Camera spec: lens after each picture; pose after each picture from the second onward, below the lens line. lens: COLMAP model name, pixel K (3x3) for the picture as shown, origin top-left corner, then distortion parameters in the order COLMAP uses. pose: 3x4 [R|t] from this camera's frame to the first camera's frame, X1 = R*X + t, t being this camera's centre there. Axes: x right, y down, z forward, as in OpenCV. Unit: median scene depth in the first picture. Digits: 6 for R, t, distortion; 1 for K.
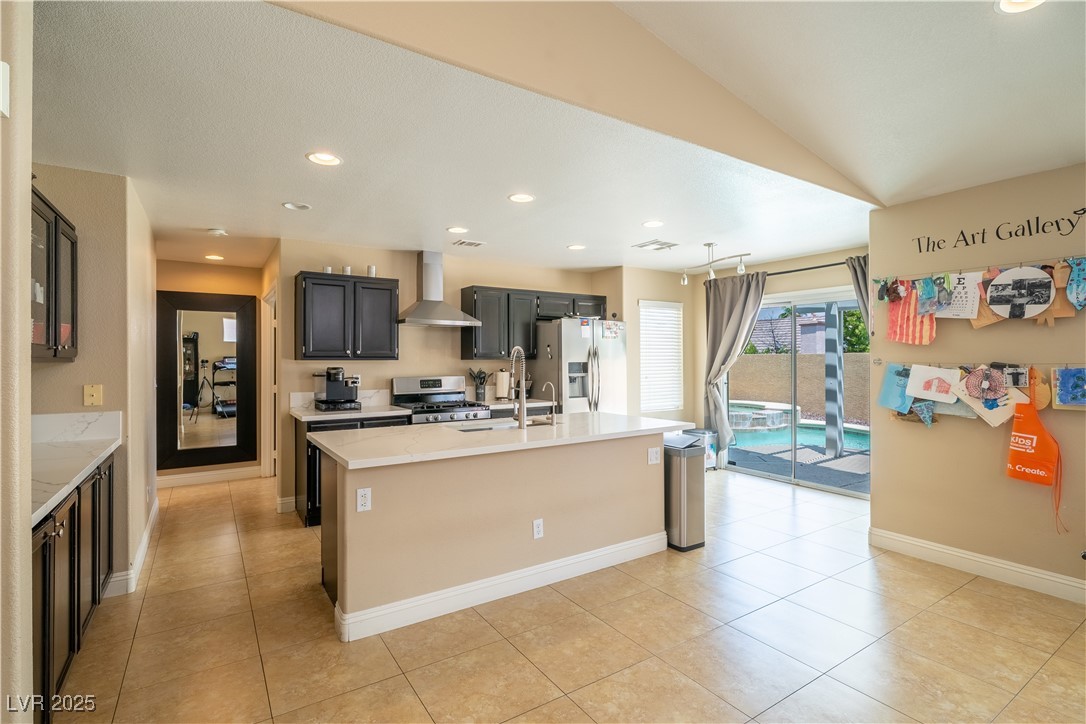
lens RADIAL K [[512.0, 0, 543.0], [0, 512.0, 362.0], [0, 0, 1]] dist [0.001461, 0.000462]
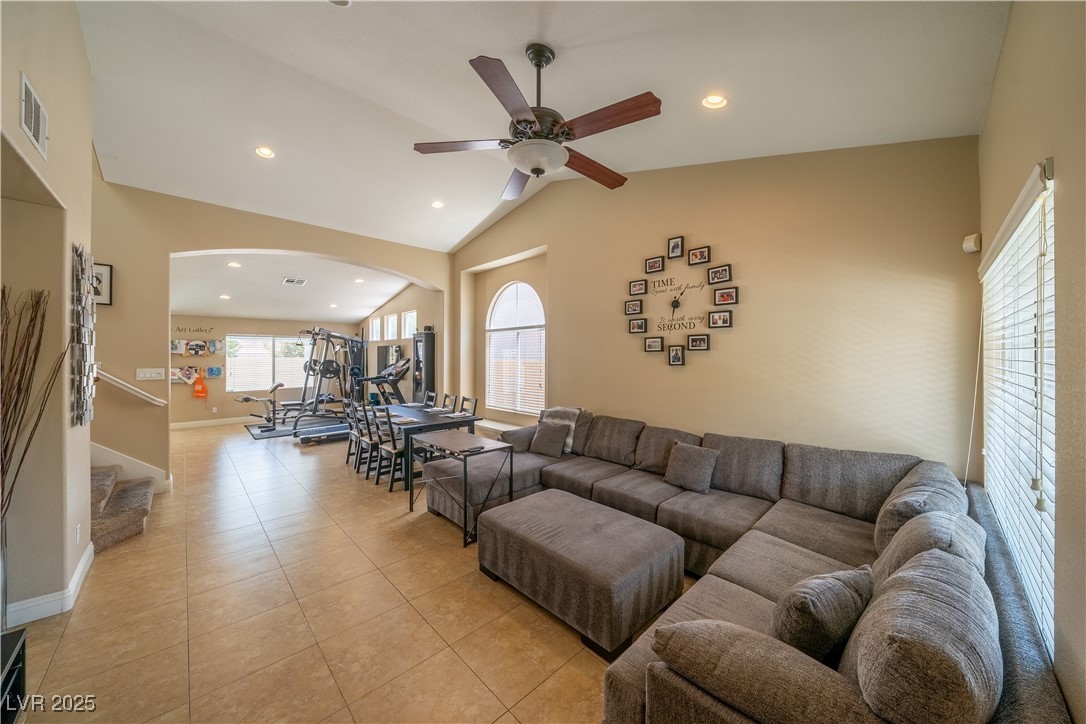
lens RADIAL K [[374.5, 0, 545.1], [0, 374.5, 356.8], [0, 0, 1]] dist [-0.002985, -0.000230]
pose [[-0.188369, 0.006440, 0.982077, -1.290998], [0.005536, 0.999970, -0.005495, -0.022559], [-0.982083, 0.004402, -0.188399, -0.567977]]
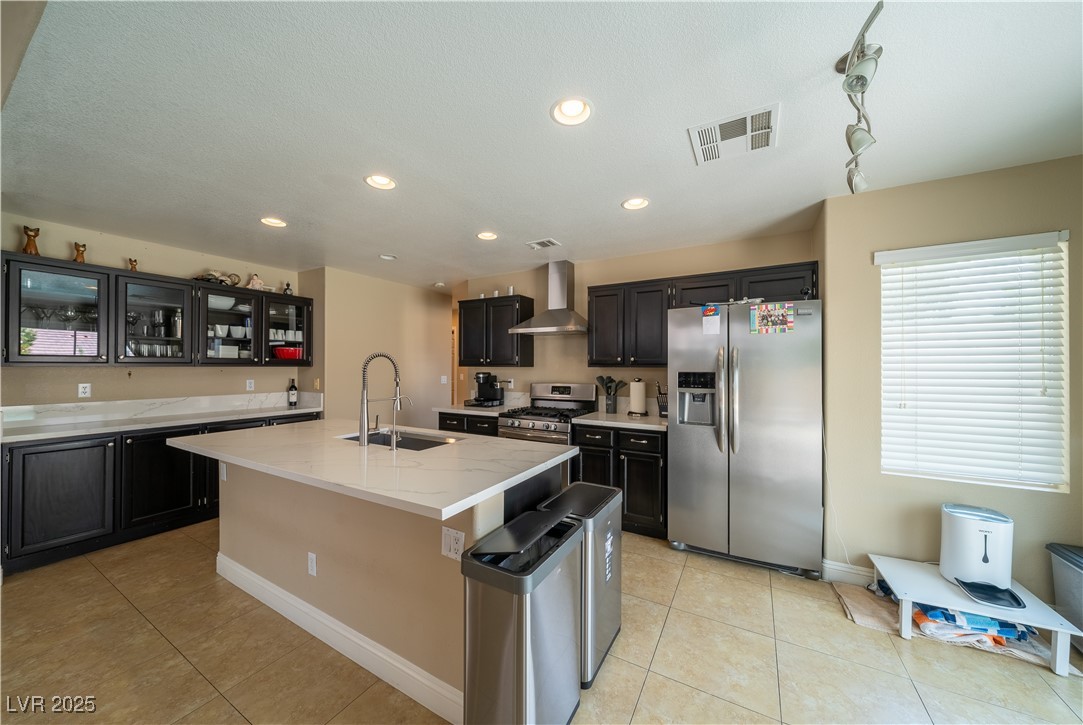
lens RADIAL K [[371.9, 0, 542.5], [0, 371.9, 366.3], [0, 0, 1]] dist [-0.003069, -0.000224]
pose [[0.458388, 0.005016, -0.888738, 0.432528], [-0.008713, 0.999961, 0.001149, -0.005984], [0.888709, 0.007217, 0.458414, 0.633934]]
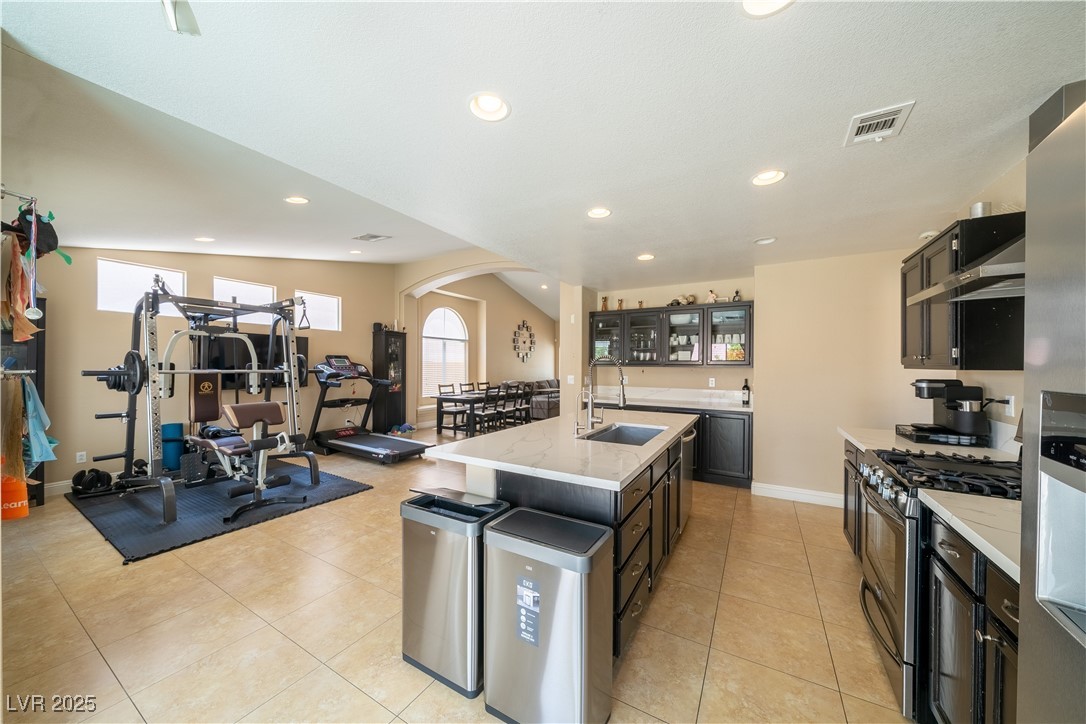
lens RADIAL K [[372.9, 0, 544.0], [0, 372.9, 365.8], [0, 0, 1]] dist [-0.003069, -0.000224]
pose [[-0.895389, -0.000675, -0.445284, 0.265715], [-0.004585, 0.999960, 0.007704, -0.007814], [0.445261, 0.008939, -0.895356, 1.086226]]
